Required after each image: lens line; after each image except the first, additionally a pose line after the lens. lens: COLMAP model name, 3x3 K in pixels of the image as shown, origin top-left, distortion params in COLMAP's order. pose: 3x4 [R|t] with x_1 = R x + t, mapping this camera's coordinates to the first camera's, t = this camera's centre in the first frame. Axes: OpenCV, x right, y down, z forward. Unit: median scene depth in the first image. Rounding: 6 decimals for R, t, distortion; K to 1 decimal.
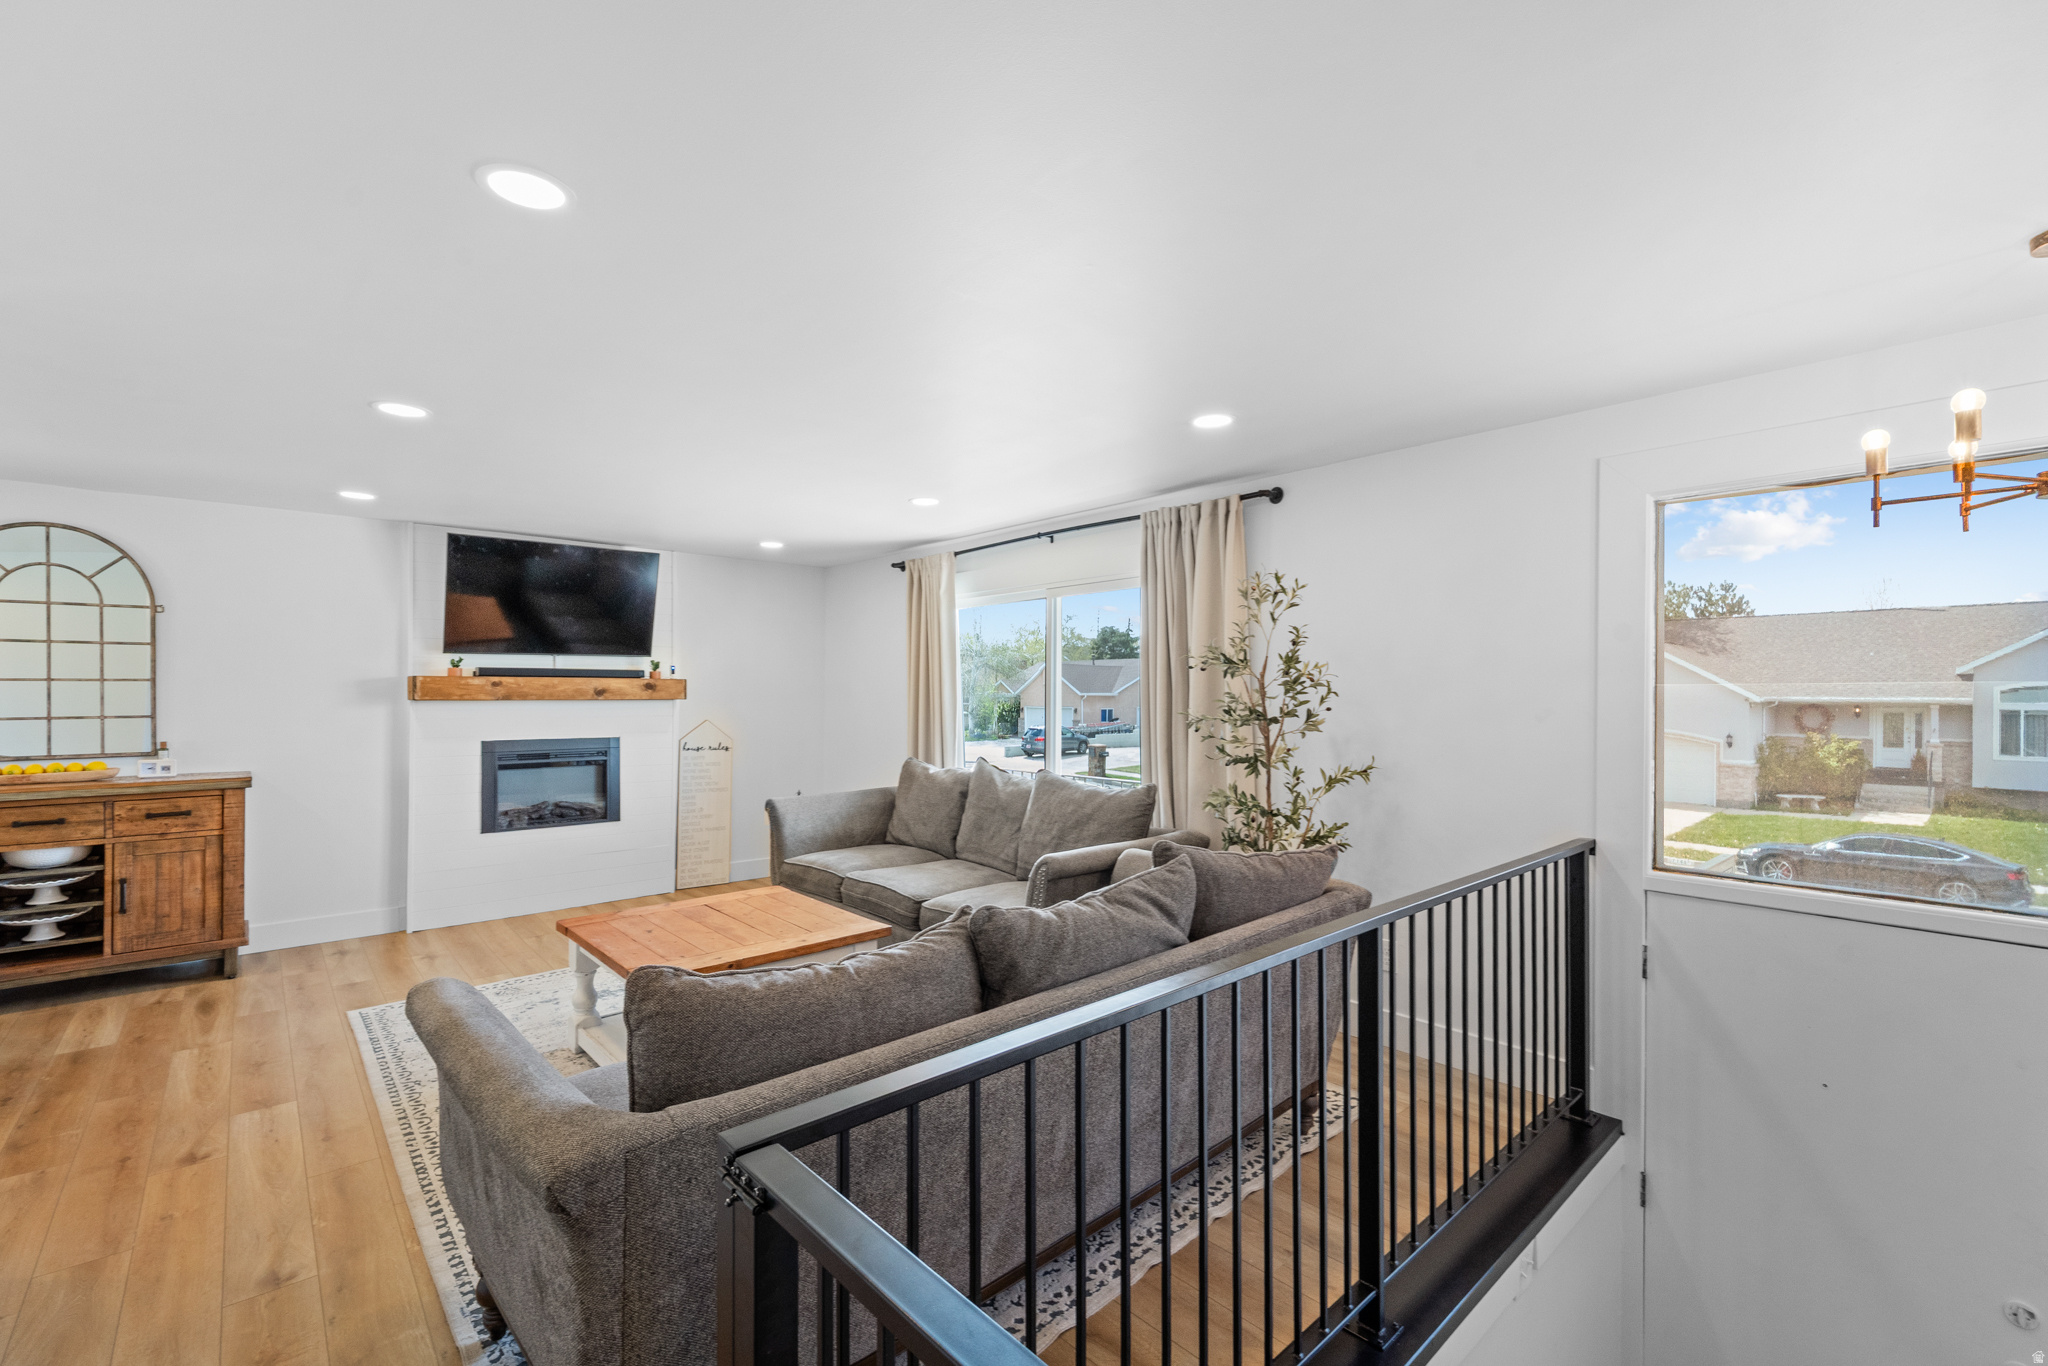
lens RADIAL K [[954.0, 0, 1019.4], [0, 954.0, 682.3], [0, 0, 1]] dist [0.001791, -0.002271]
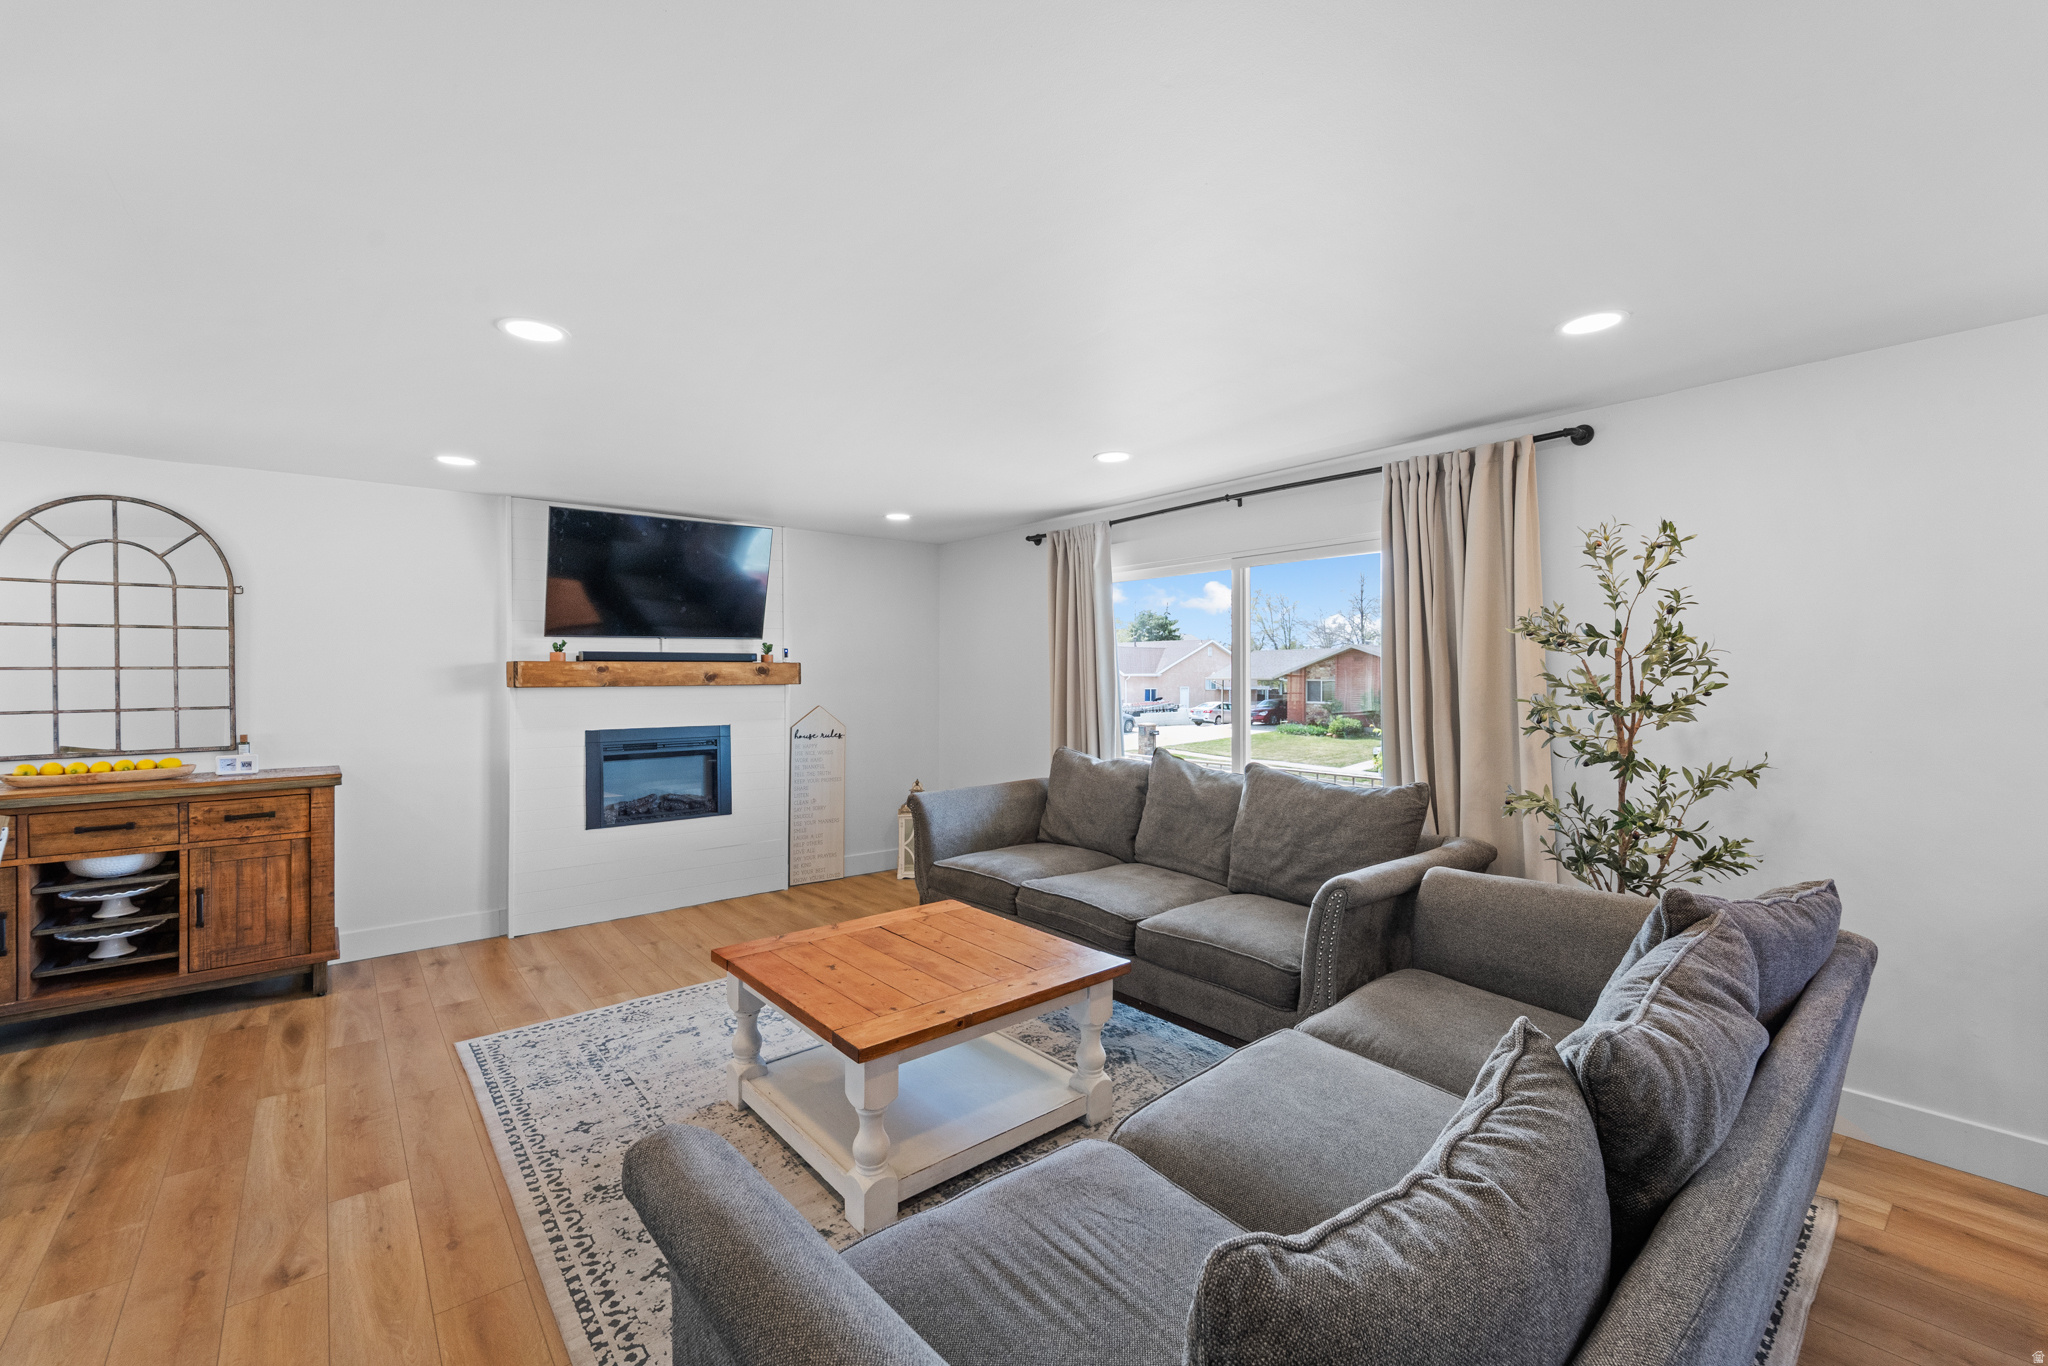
lens RADIAL K [[862.2, 0, 1021.1], [0, 862.2, 666.7], [0, 0, 1]] dist [0.002568, -0.002253]
pose [[0.999975, -0.007049, 0.000733, -0.172059], [0.007047, 0.999971, 0.002943, -0.000399], [-0.000753, -0.002937, 0.999995, 0.195284]]
